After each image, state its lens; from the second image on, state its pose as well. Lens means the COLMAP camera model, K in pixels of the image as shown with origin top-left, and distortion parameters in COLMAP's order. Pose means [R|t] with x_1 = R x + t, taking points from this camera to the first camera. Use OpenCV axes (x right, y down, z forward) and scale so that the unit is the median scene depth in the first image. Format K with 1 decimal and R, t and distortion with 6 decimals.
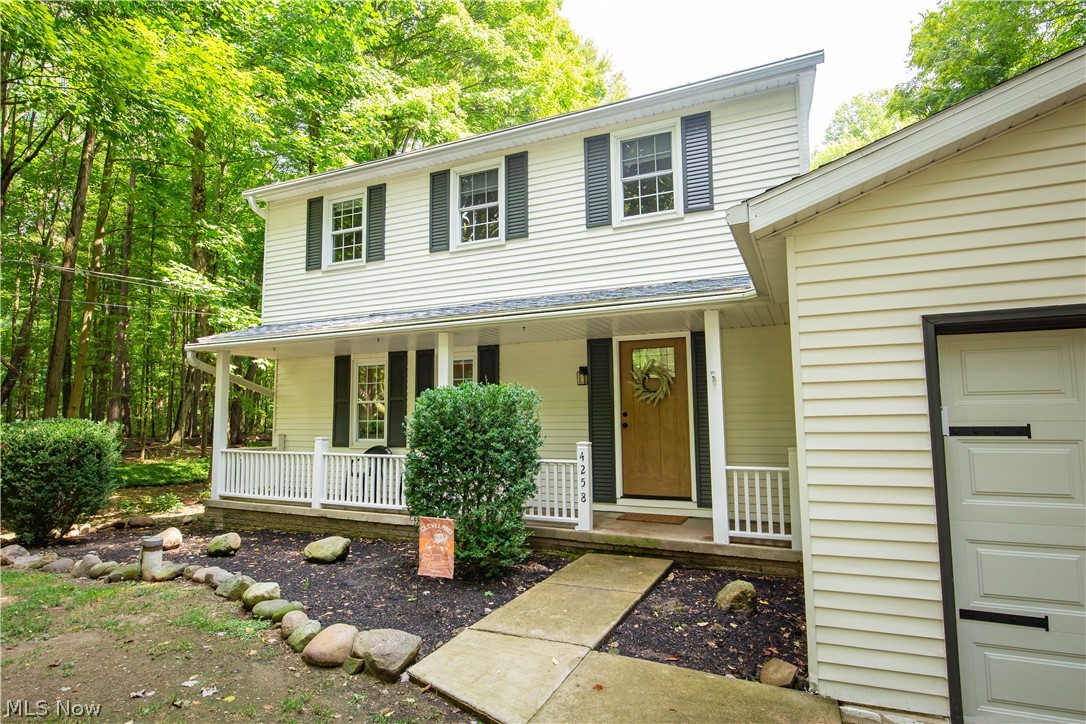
lens RADIAL K [[593.8, 0, 539.1], [0, 593.8, 359.3], [0, 0, 1]] dist [0.006546, 0.000463]
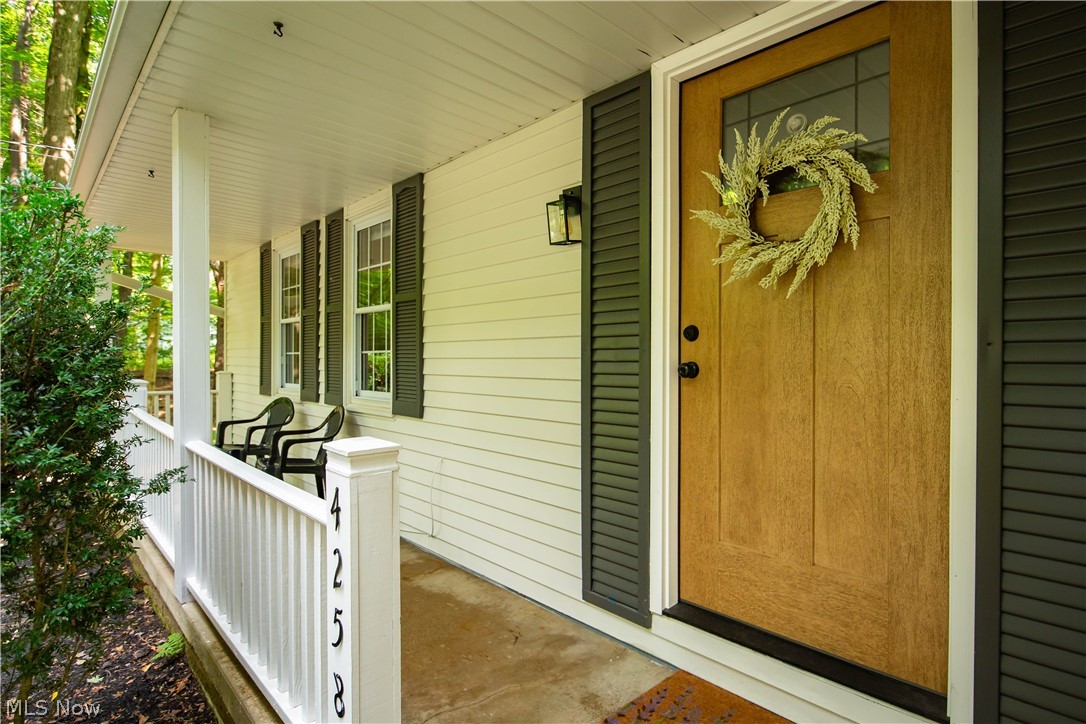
lens RADIAL K [[557.8, 0, 549.2], [0, 557.8, 361.7], [0, 0, 1]] dist [0.001507, -0.000202]
pose [[0.927105, 0.015017, -0.374502, 0.188209], [0.026367, 0.994108, 0.105136, 0.078336], [0.373874, -0.107346, 0.921246, 0.741889]]
